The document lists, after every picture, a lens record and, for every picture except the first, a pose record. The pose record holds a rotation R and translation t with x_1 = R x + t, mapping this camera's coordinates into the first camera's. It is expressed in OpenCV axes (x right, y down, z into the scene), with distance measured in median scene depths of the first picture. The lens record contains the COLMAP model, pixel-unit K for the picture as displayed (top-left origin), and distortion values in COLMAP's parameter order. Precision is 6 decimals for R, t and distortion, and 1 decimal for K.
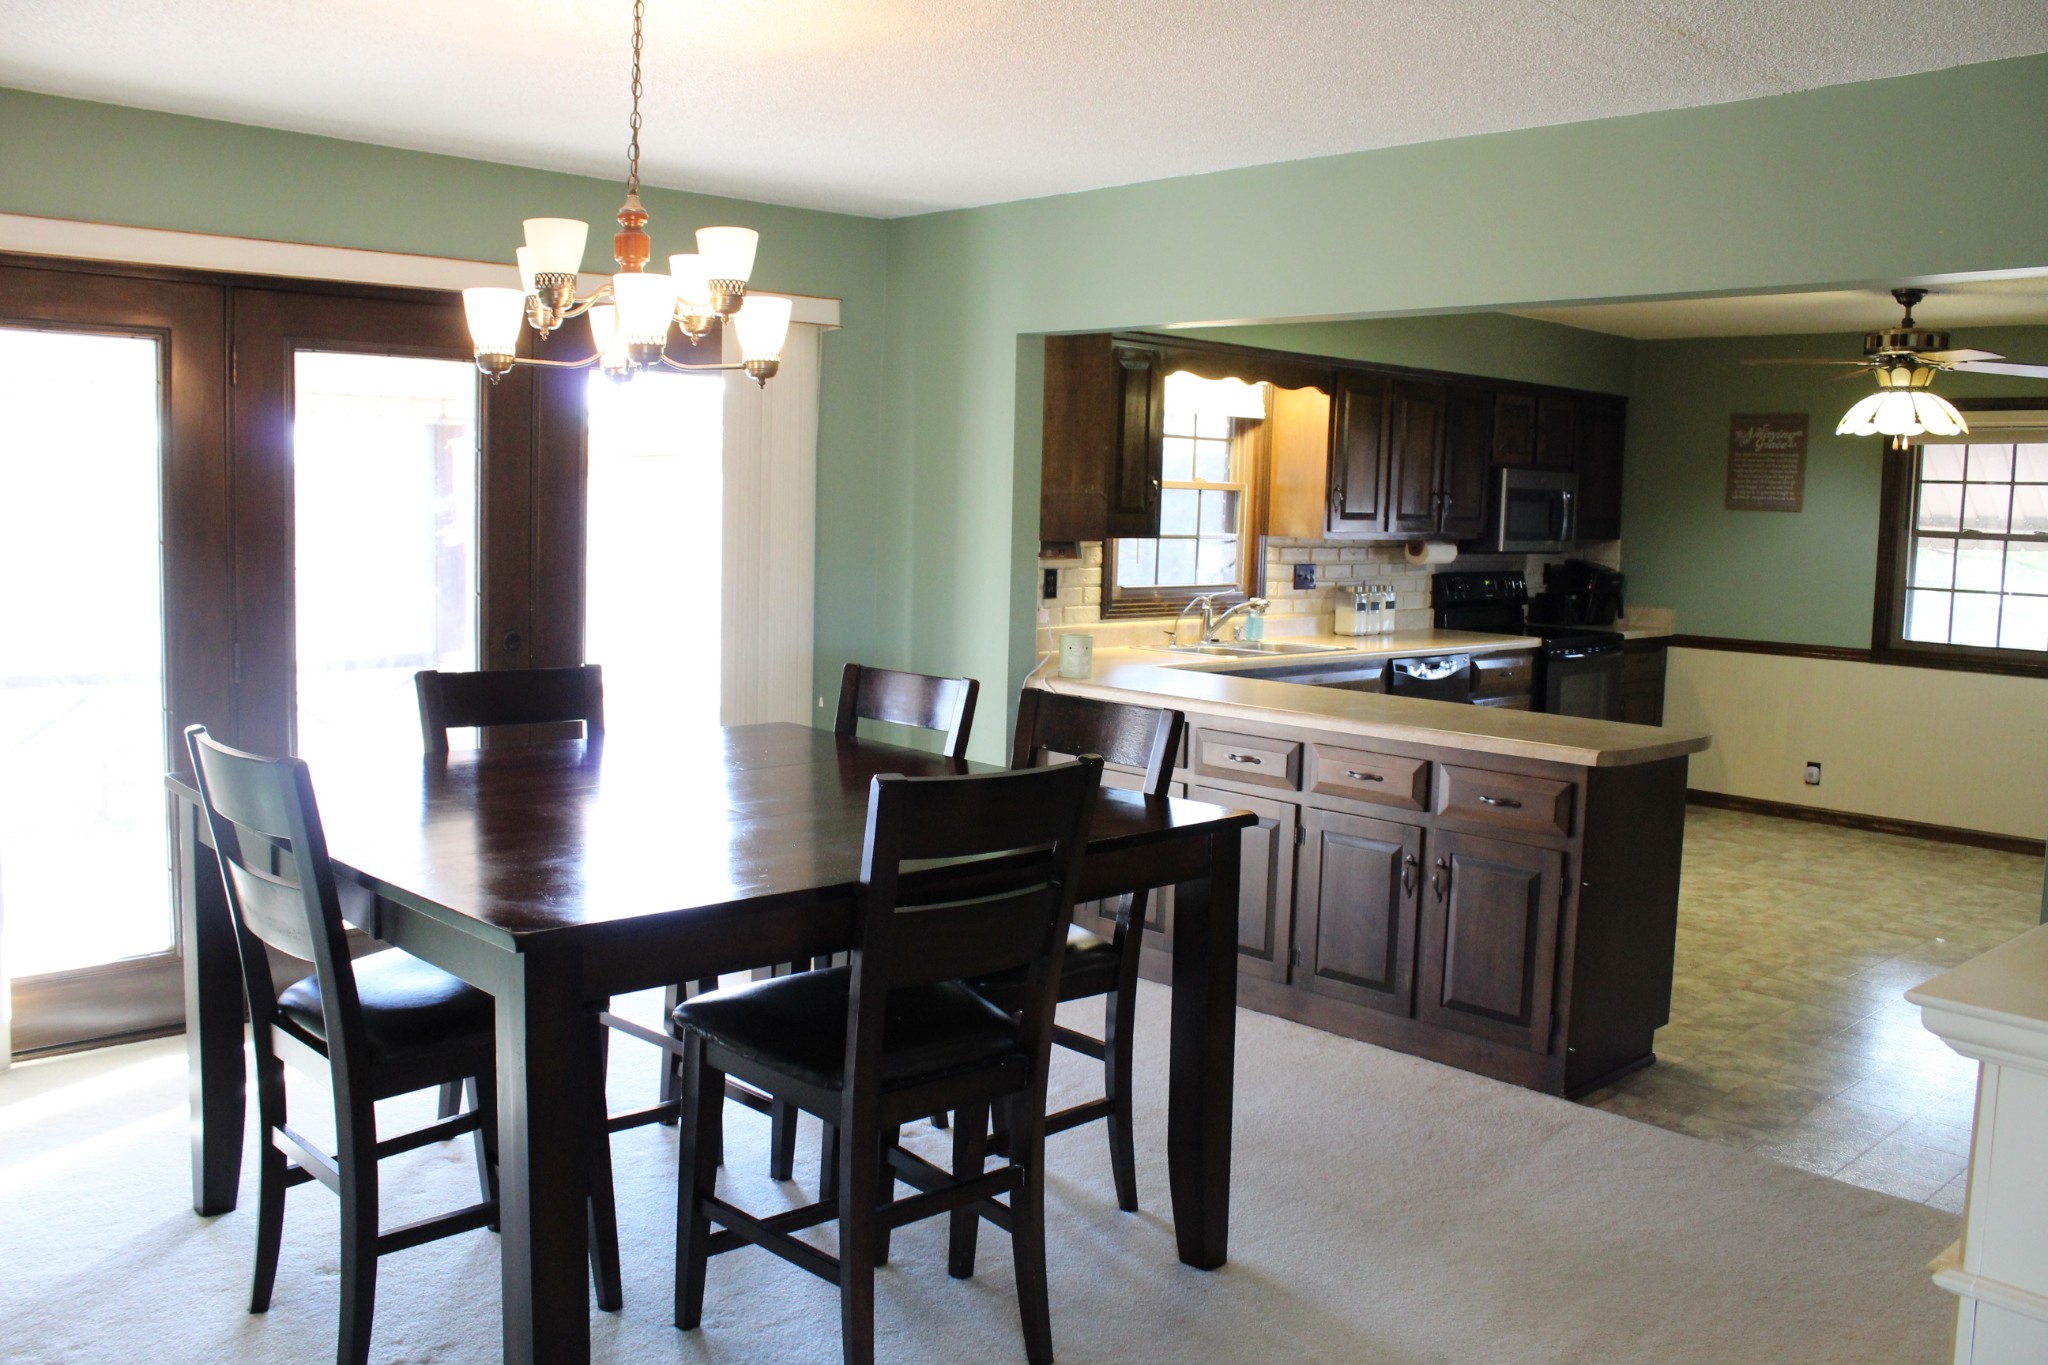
lens RADIAL K [[1697.7, 0, 1024.0], [0, 1697.7, 682.5], [0, 0, 1]] dist [-0.156218, 0.155715]
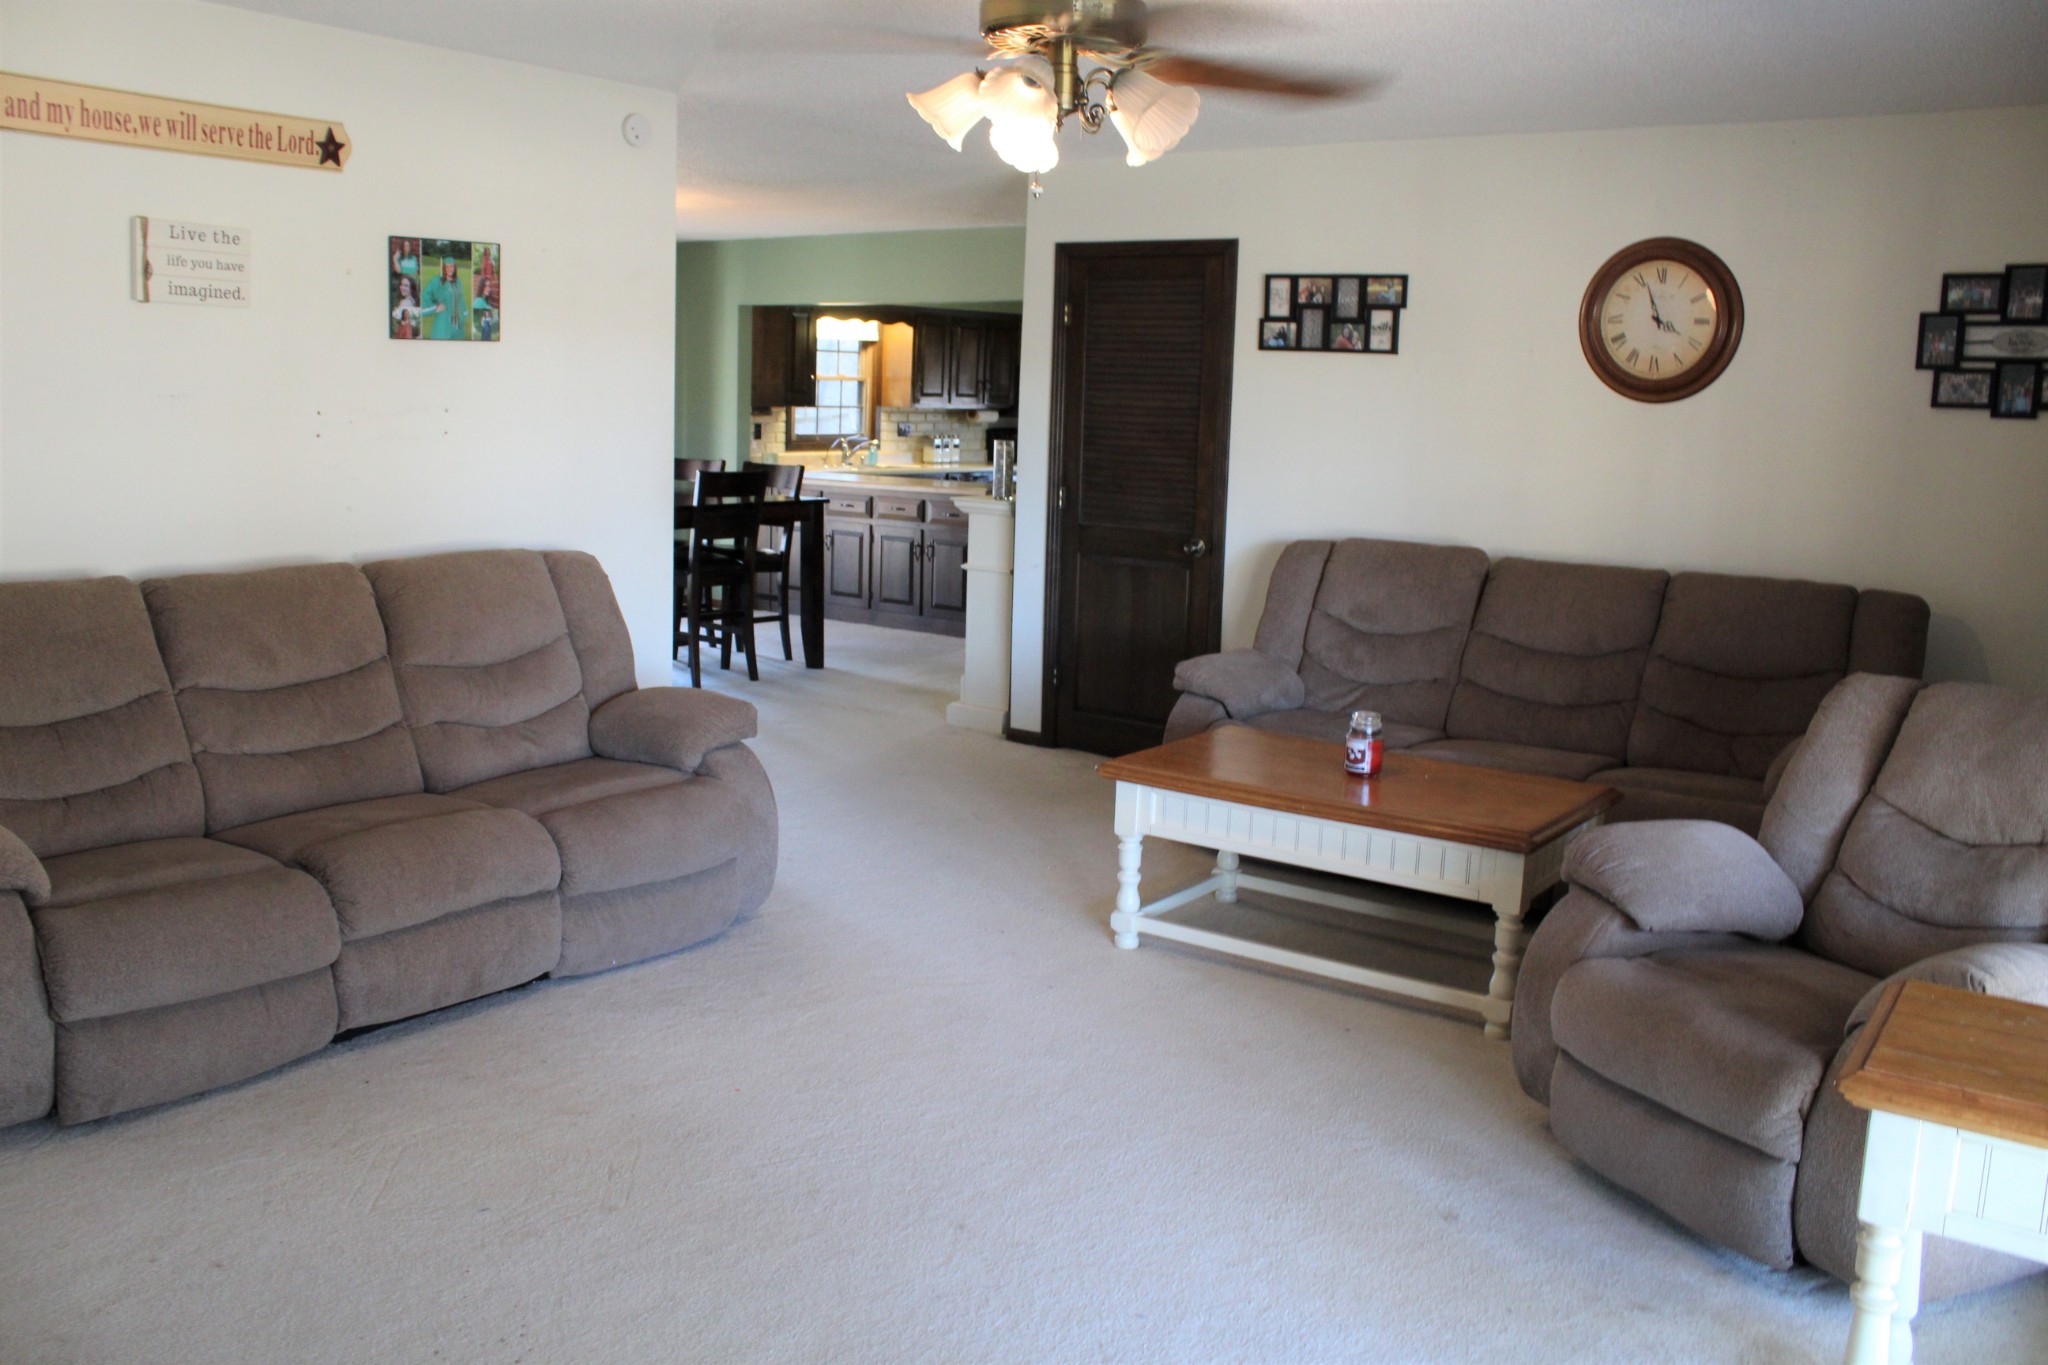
lens RADIAL K [[1697.7, 0, 1024.0], [0, 1697.7, 682.5], [0, 0, 1]] dist [-0.156218, 0.155715]
pose [[0.986903, -0.025436, 0.159297, 0.001762], [0.014964, 0.997668, 0.066598, 0.096693], [-0.160619, -0.063342, 0.984982, -0.880608]]
